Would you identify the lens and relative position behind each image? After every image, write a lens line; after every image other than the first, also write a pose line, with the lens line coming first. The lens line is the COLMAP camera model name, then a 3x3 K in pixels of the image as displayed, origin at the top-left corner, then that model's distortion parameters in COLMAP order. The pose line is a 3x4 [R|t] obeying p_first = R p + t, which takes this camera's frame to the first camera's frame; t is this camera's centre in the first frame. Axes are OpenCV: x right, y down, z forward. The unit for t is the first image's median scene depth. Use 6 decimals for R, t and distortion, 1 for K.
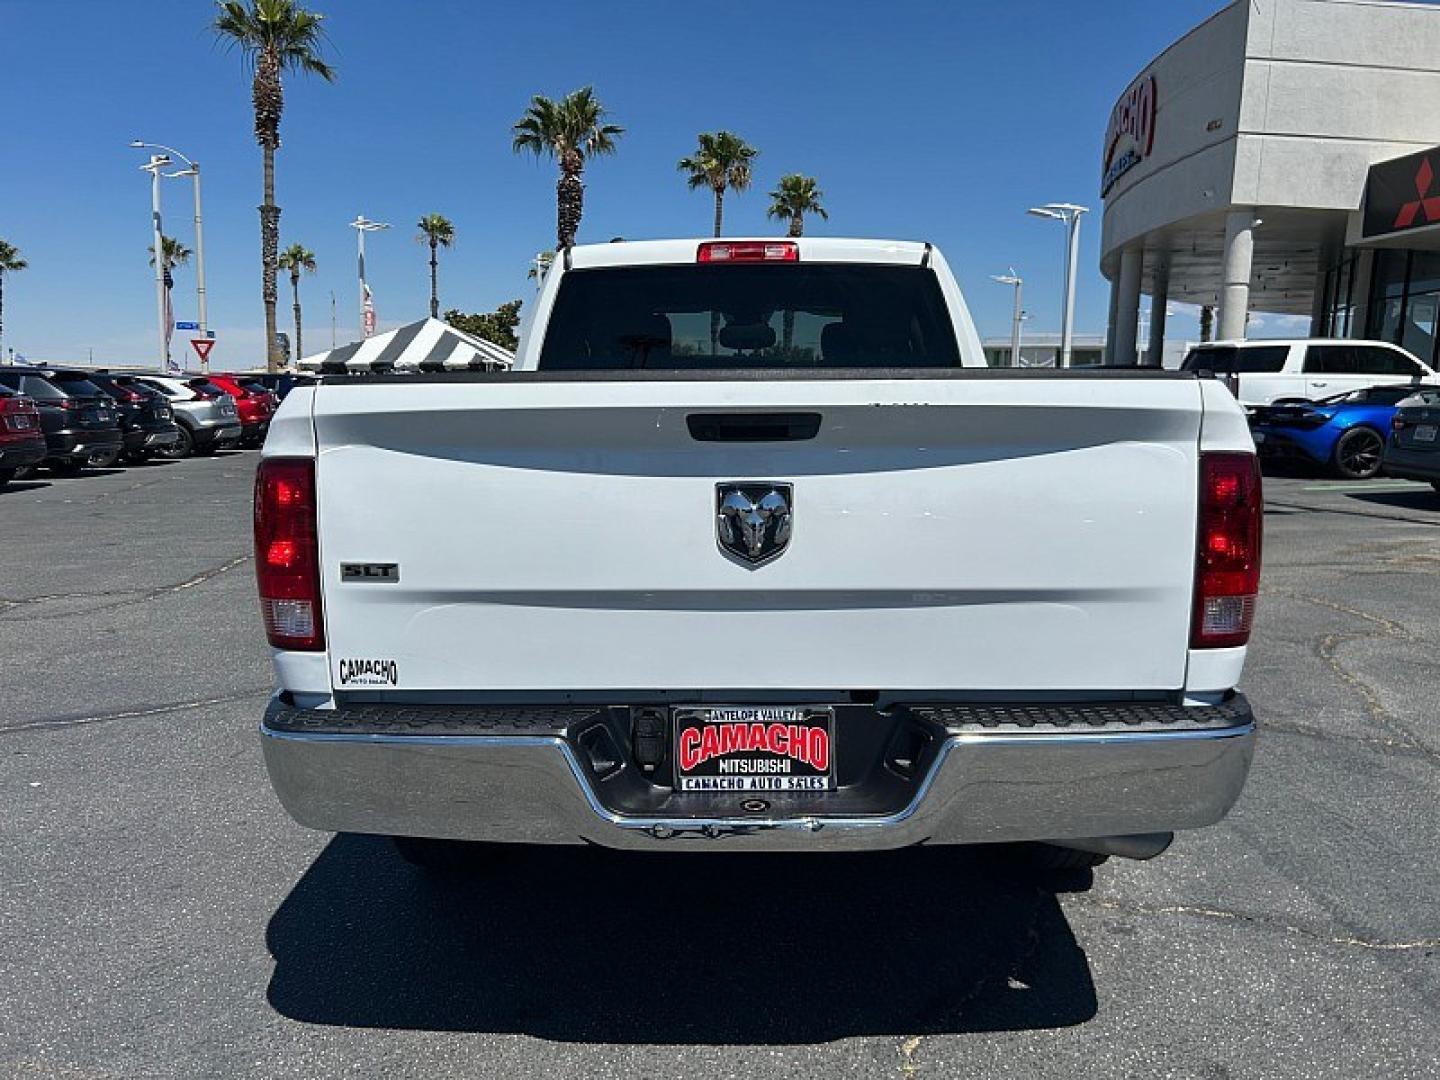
lens RADIAL K [[1090.2, 0, 724.8], [0, 1090.2, 536.5], [0, 0, 1]] dist [0.059276, -0.061032]
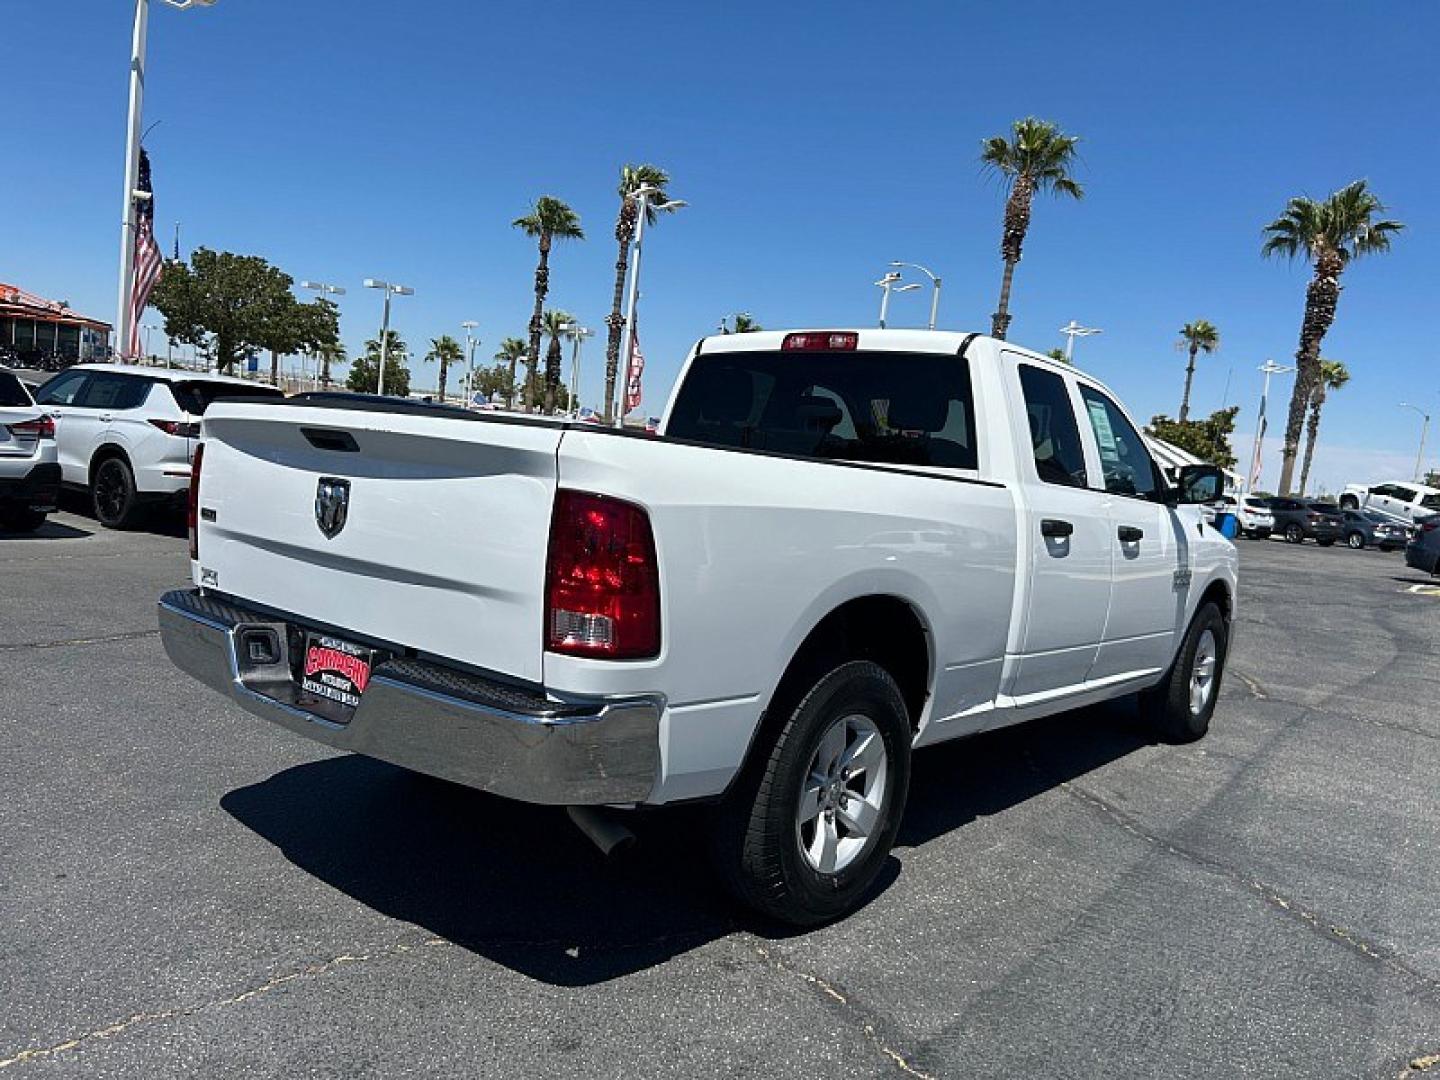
lens RADIAL K [[1088.7, 0, 720.0], [0, 1088.7, 540.0], [0, 0, 1]] dist [0.048111, -0.062124]
pose [[0.784349, 0.121298, -0.608345, 0.515137], [-0.174327, 0.984275, -0.028508, -0.006742], [0.595321, 0.128411, 0.793160, 0.061806]]
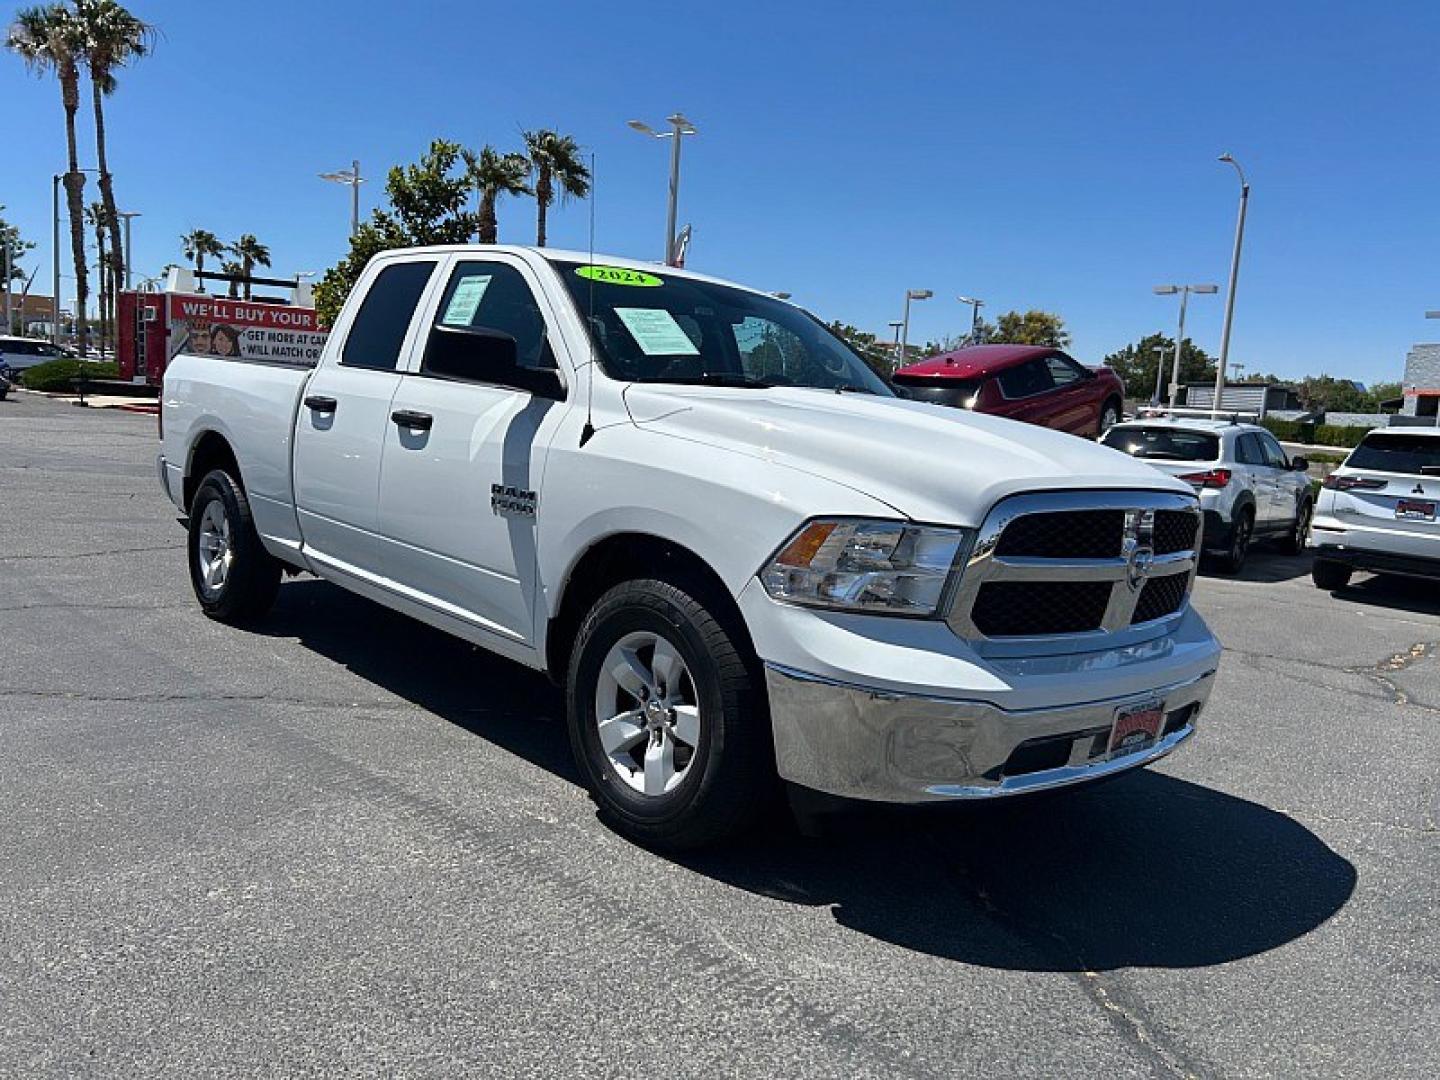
lens RADIAL K [[1101.7, 0, 724.2], [0, 1101.7, 517.4], [0, 0, 1]] dist [0.054260, -0.075860]
pose [[-0.714440, 0.008600, -0.699644, 0.628734], [-0.172858, 0.966761, 0.188397, -0.225149], [0.678008, 0.255538, -0.689206, 1.760713]]
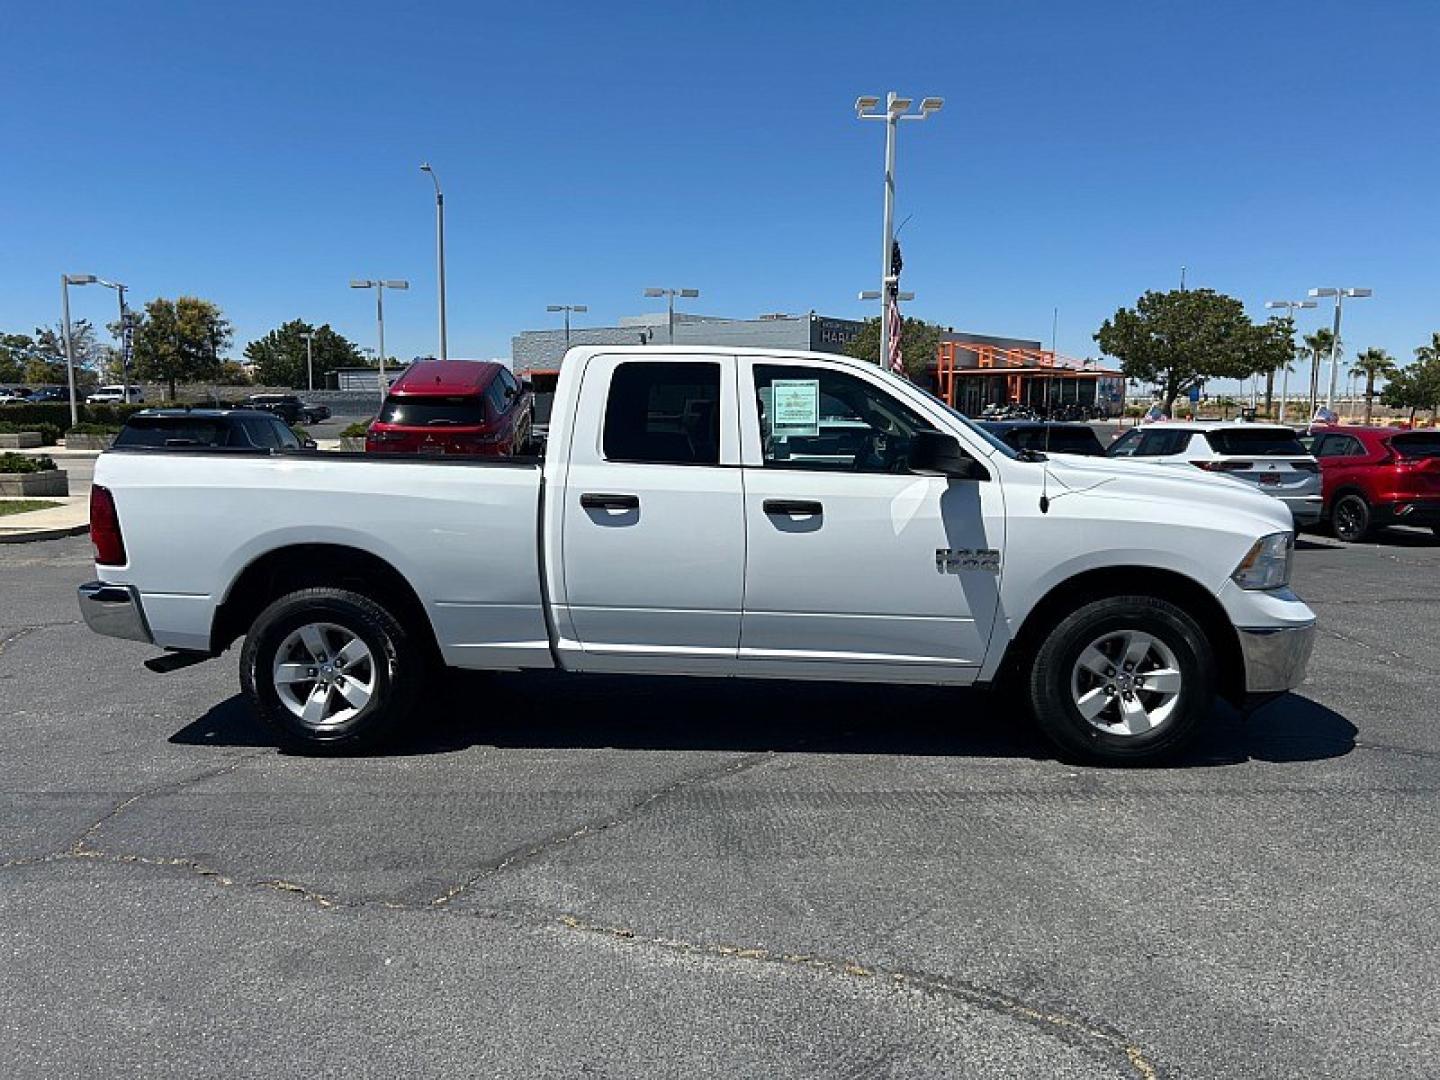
lens RADIAL K [[1090.2, 0, 724.8], [0, 1090.2, 536.5], [0, 0, 1]] dist [0.059276, -0.061032]
pose [[-0.019973, 0.094245, -0.995349, 1.161785], [-0.141384, 0.985277, 0.096128, -0.157770], [0.989753, 0.142646, -0.006354, 0.969153]]
